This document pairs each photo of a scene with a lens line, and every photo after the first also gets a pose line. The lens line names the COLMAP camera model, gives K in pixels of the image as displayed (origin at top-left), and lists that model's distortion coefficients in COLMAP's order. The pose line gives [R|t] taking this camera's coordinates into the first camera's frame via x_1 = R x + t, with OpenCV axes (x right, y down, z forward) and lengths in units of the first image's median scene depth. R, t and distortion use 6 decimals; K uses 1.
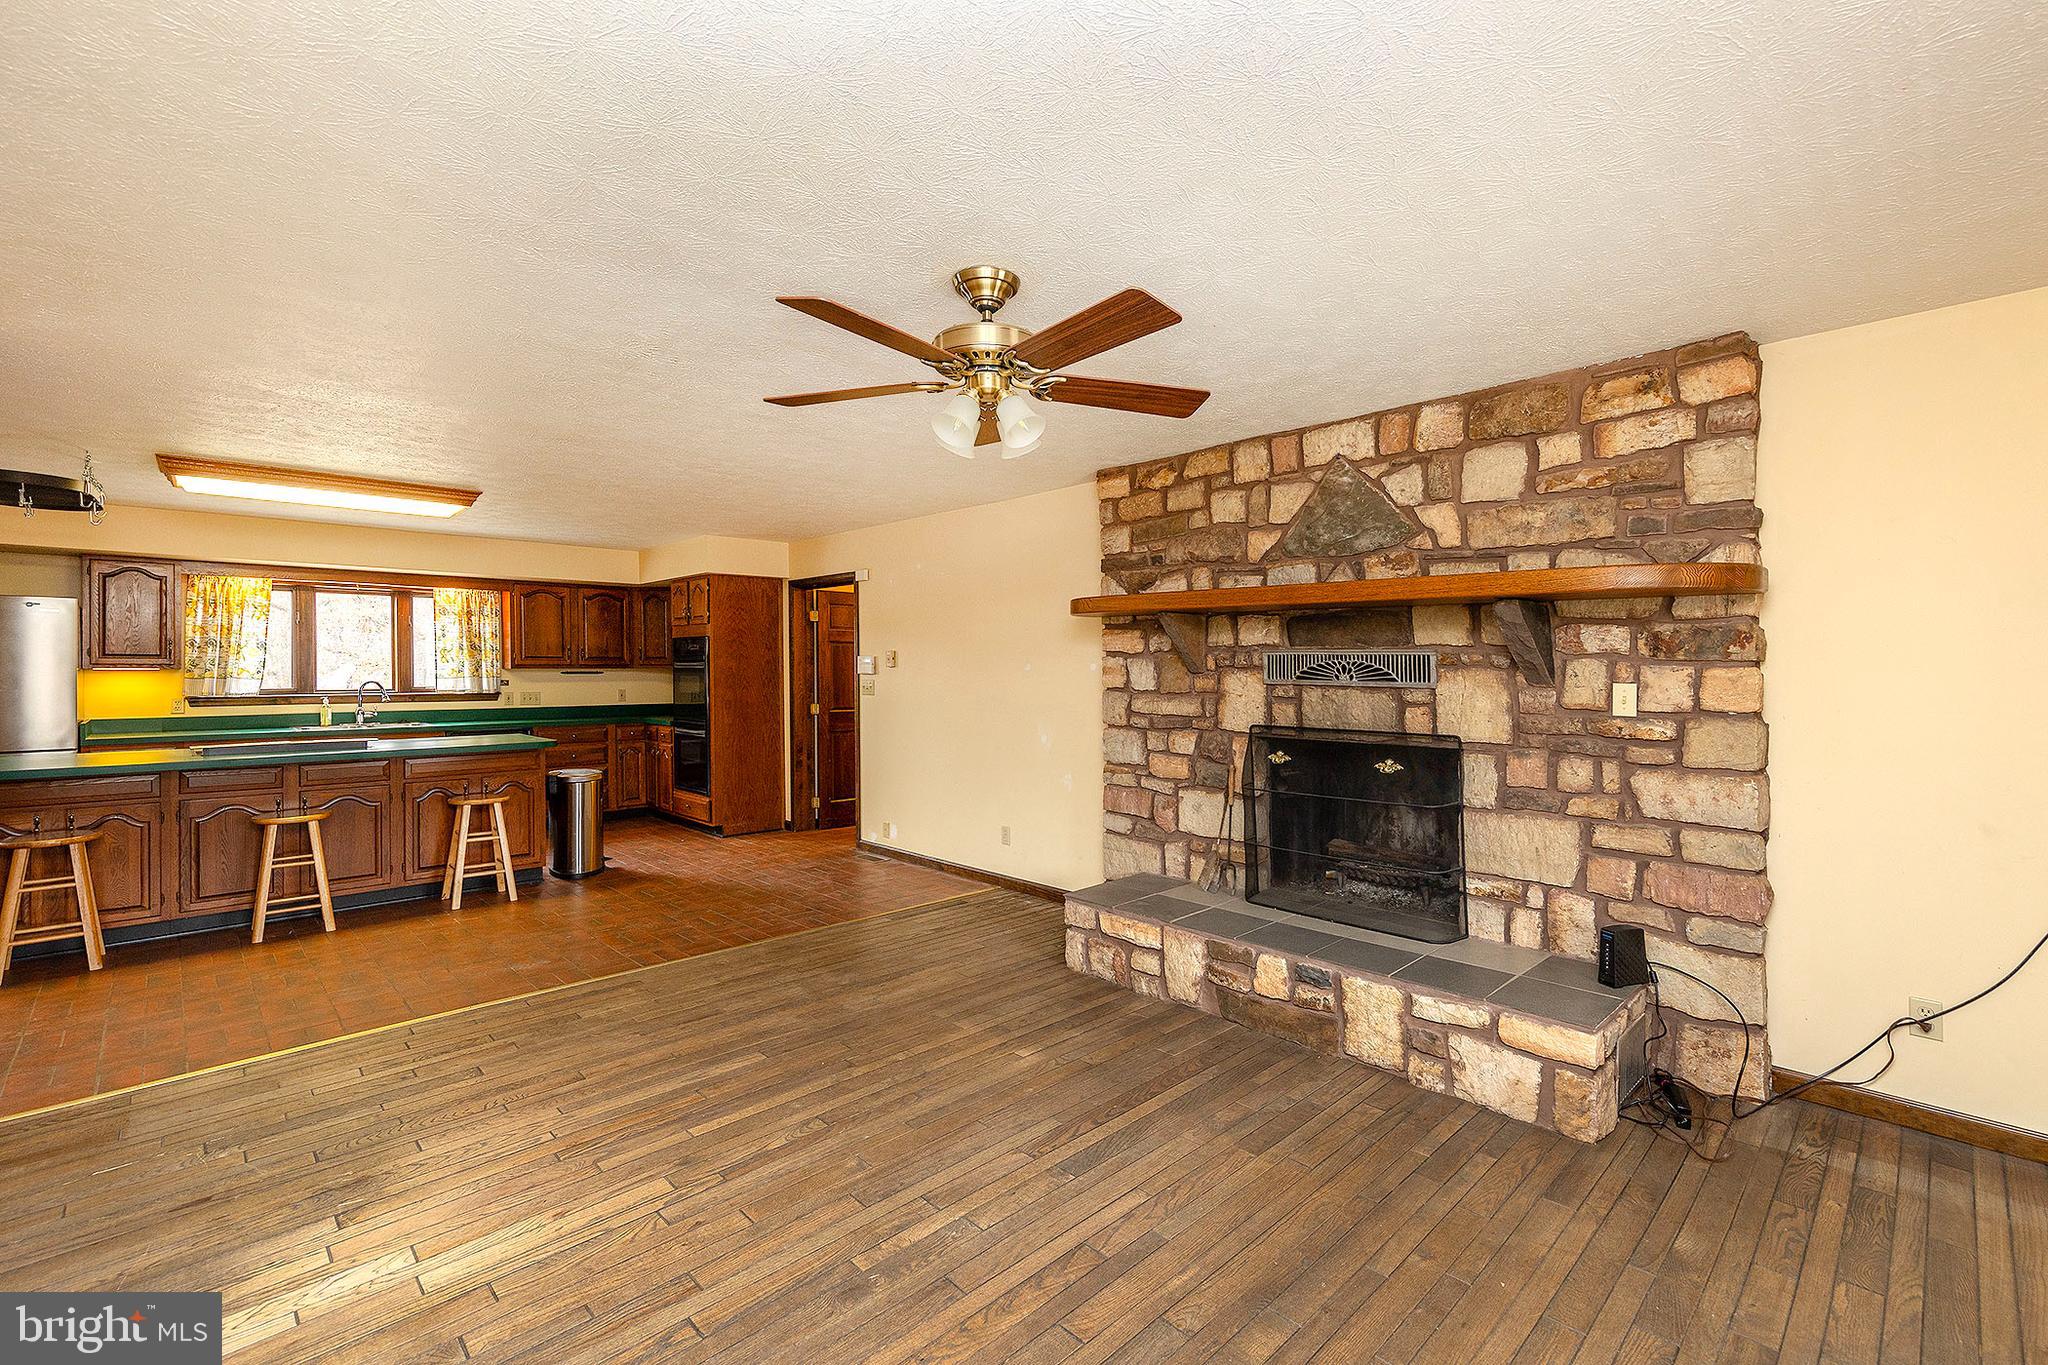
lens RADIAL K [[898.5, 0, 1061.3], [0, 898.5, 658.2], [0, 0, 1]] dist [0.007014, 0.000122]
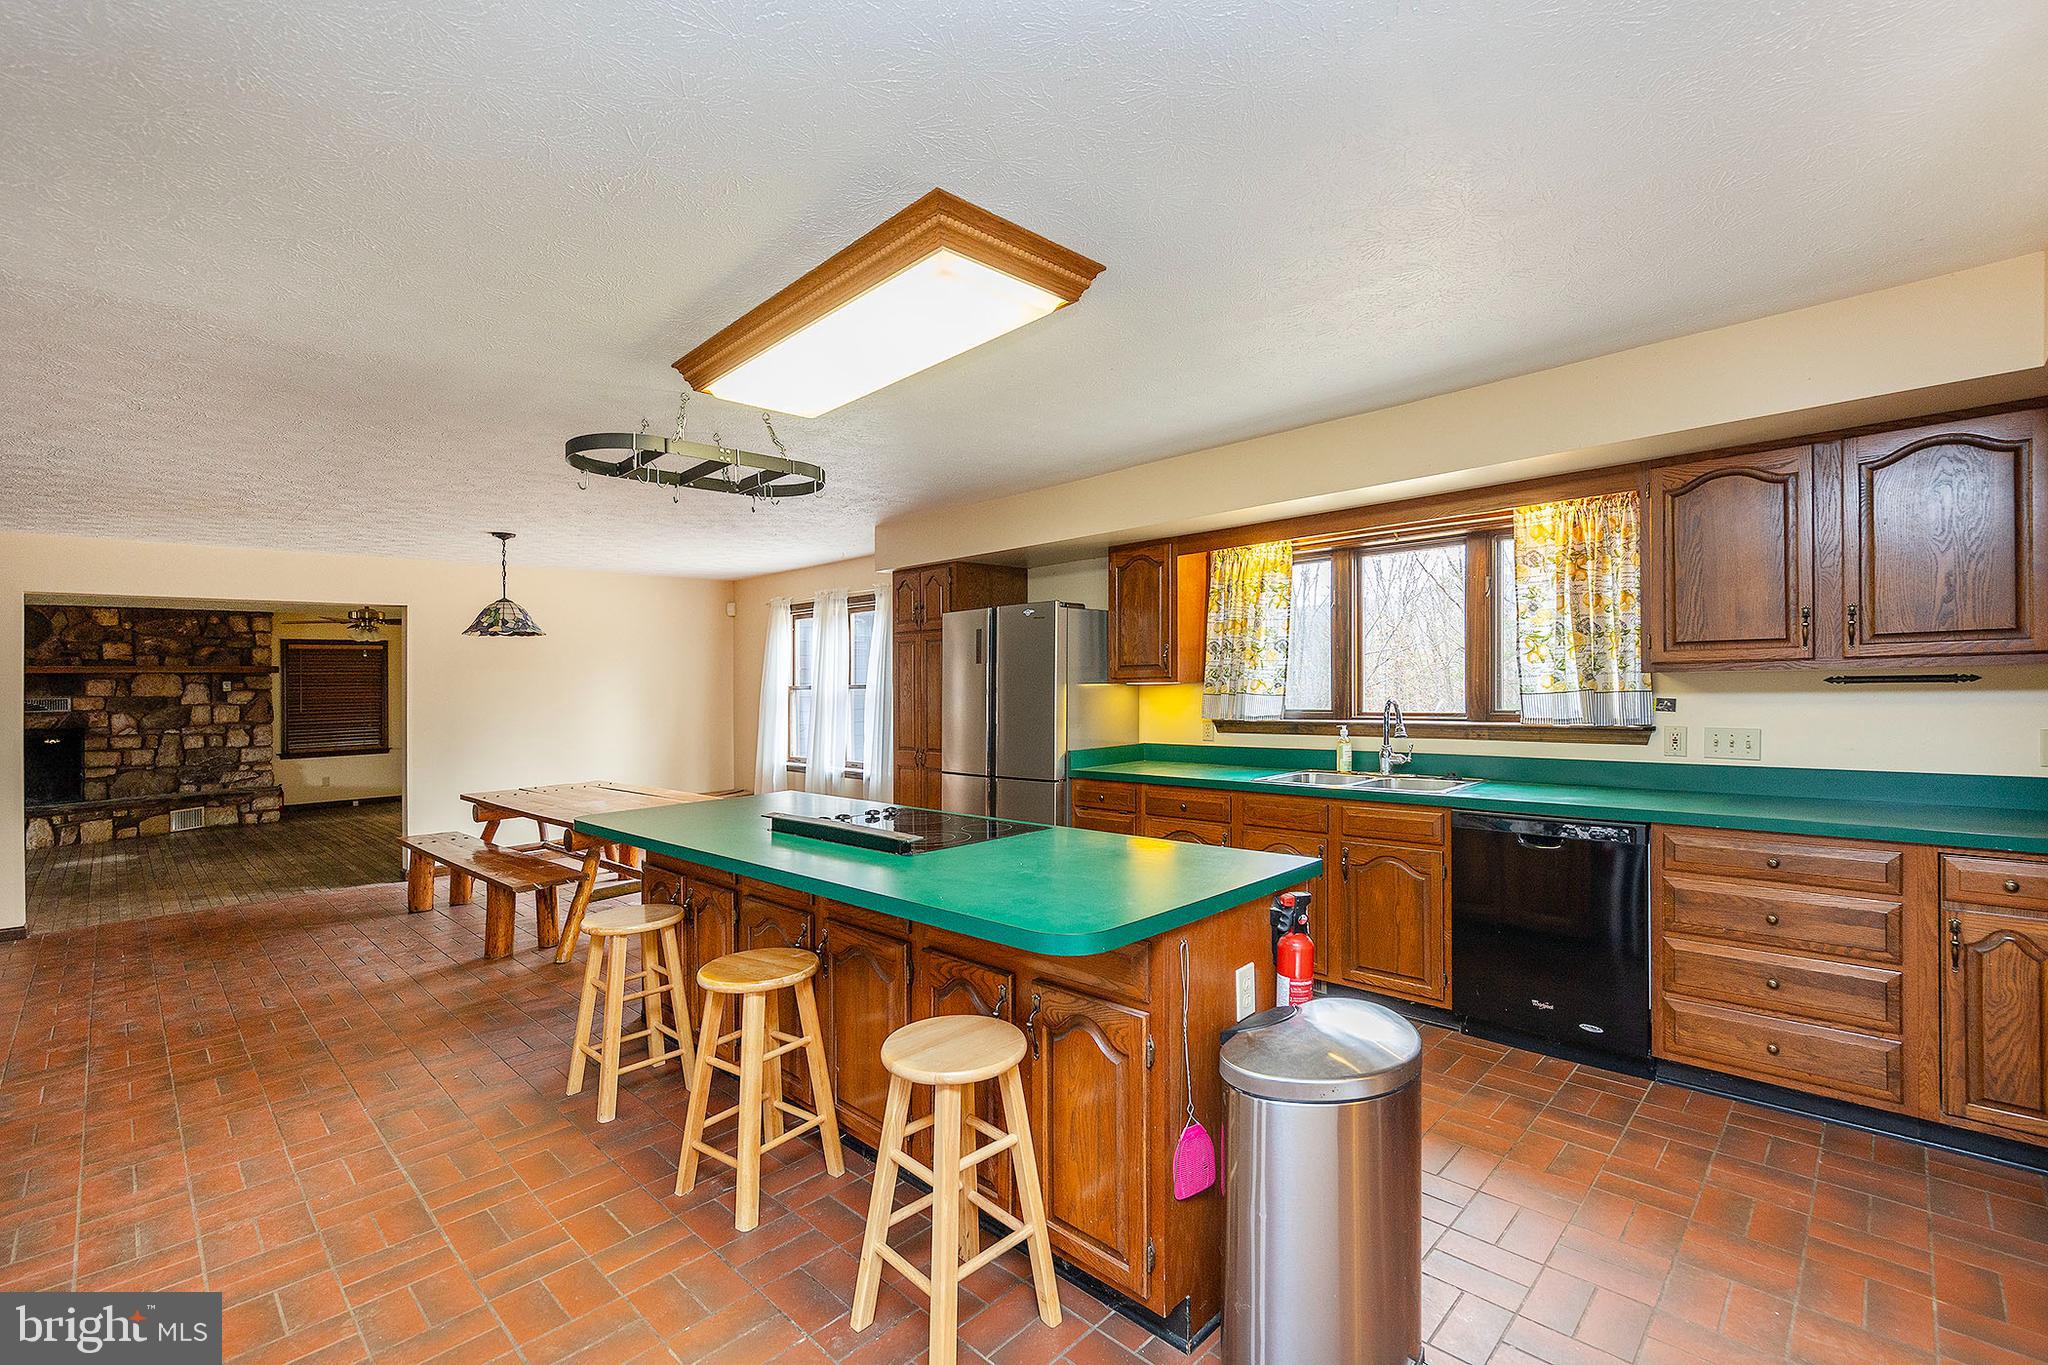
lens RADIAL K [[898.5, 0, 1055.8], [0, 898.5, 679.1], [0, 0, 1]] dist [0.007014, 0.000122]
pose [[0.020070, -0.006610, -0.999777, -0.330676], [0.032316, 0.999460, -0.005959, 0.014095], [0.999276, -0.032189, 0.020273, 1.210579]]
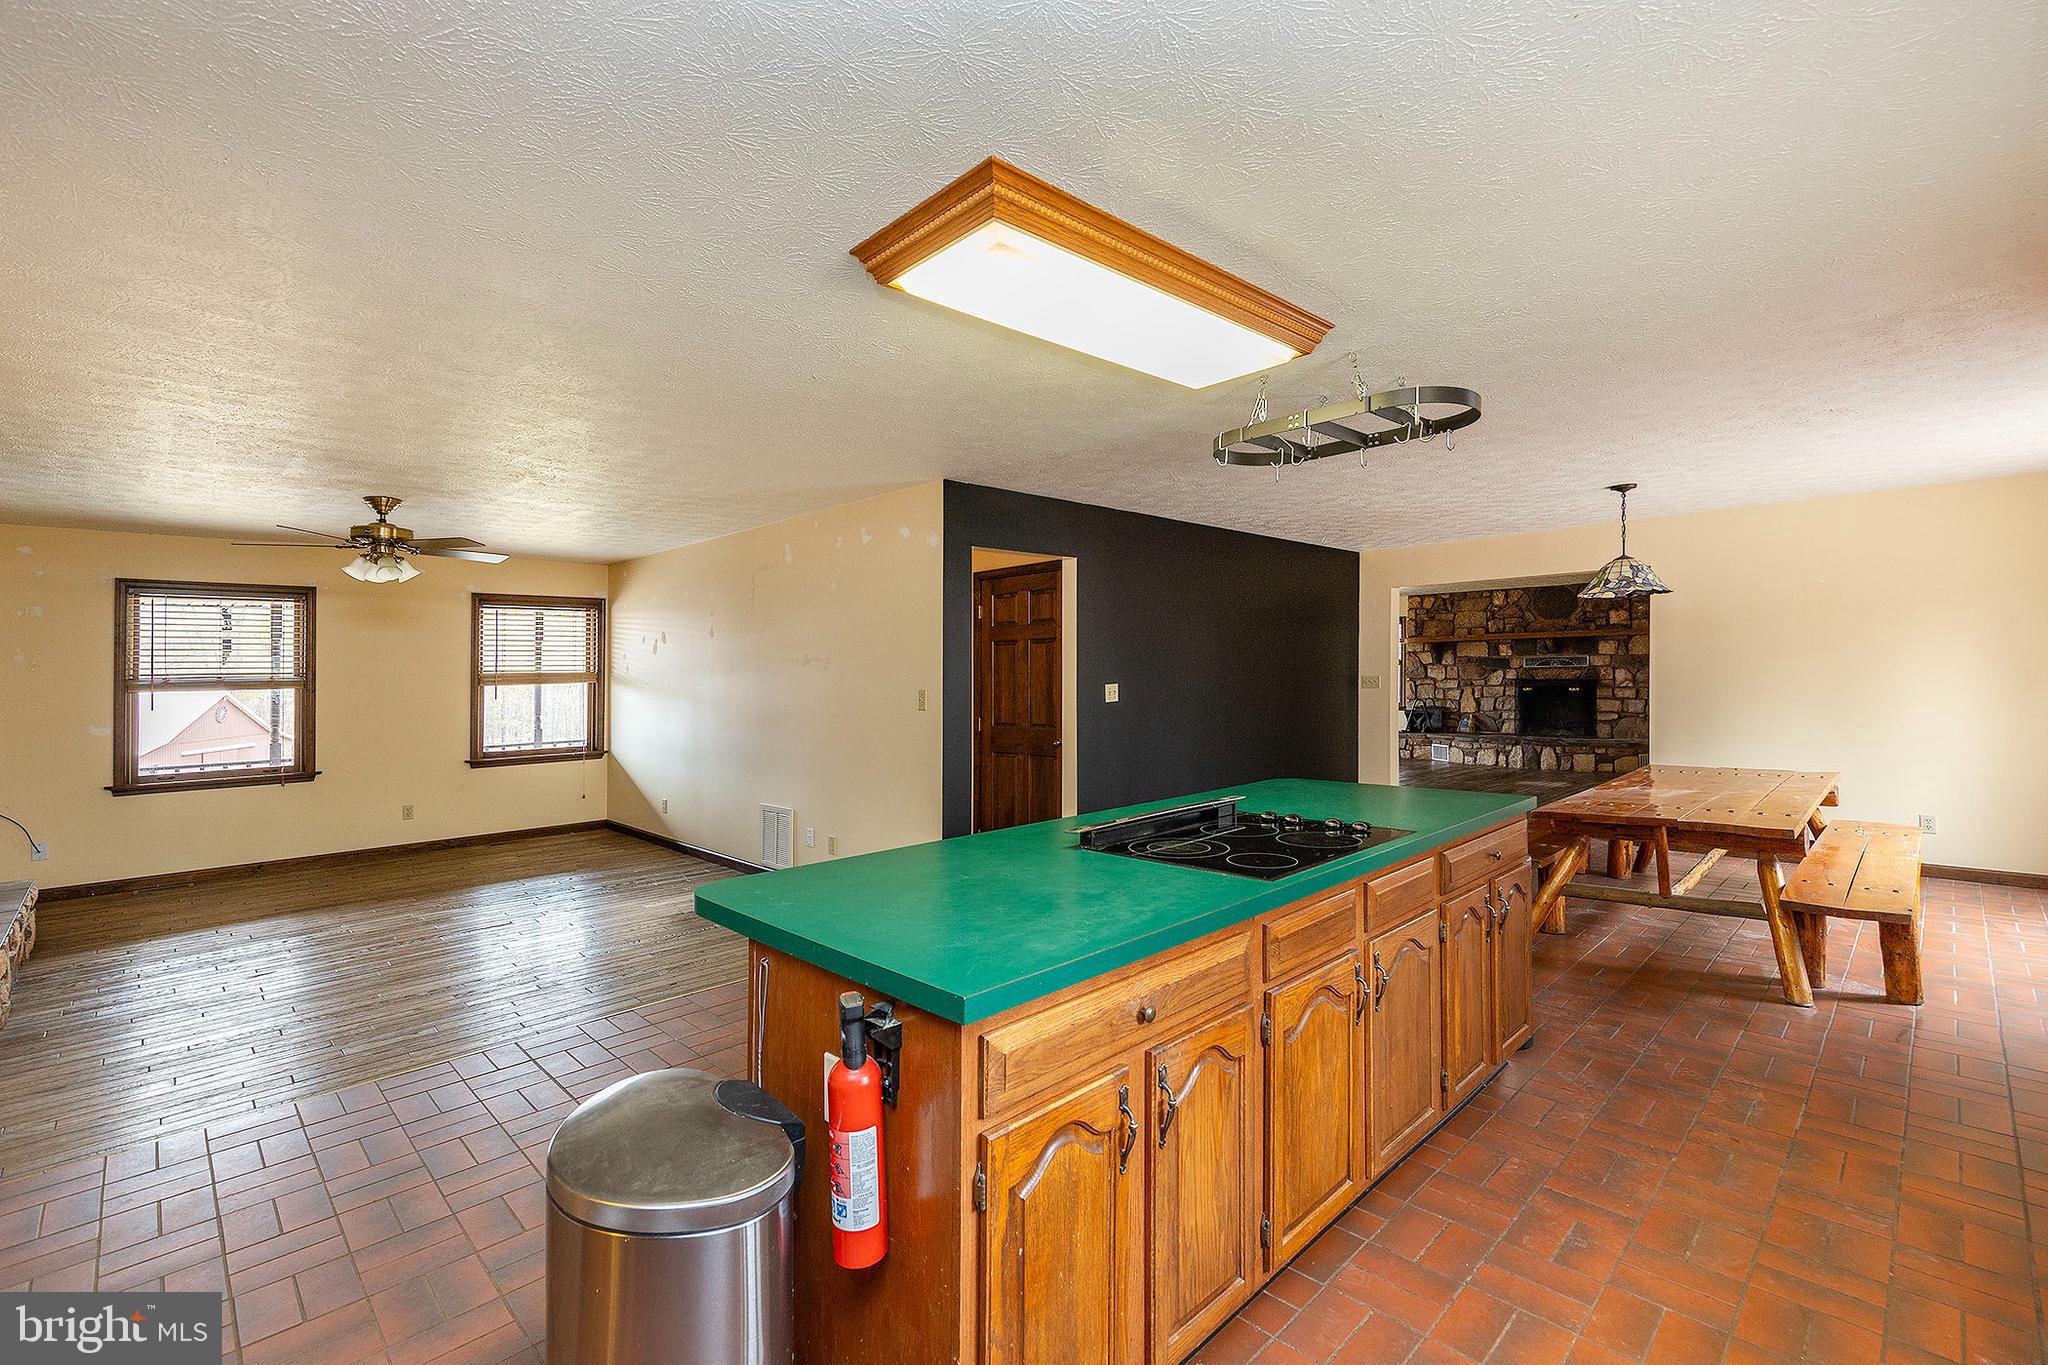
lens RADIAL K [[898.5, 0, 1021.7], [0, 898.5, 641.8], [0, 0, 1]] dist [0.007014, 0.000122]
pose [[-0.999793, 0.016518, 0.011875, -0.854443], [0.016020, 0.999035, -0.040899, 0.012820], [-0.012539, -0.040701, -0.999093, 1.645765]]
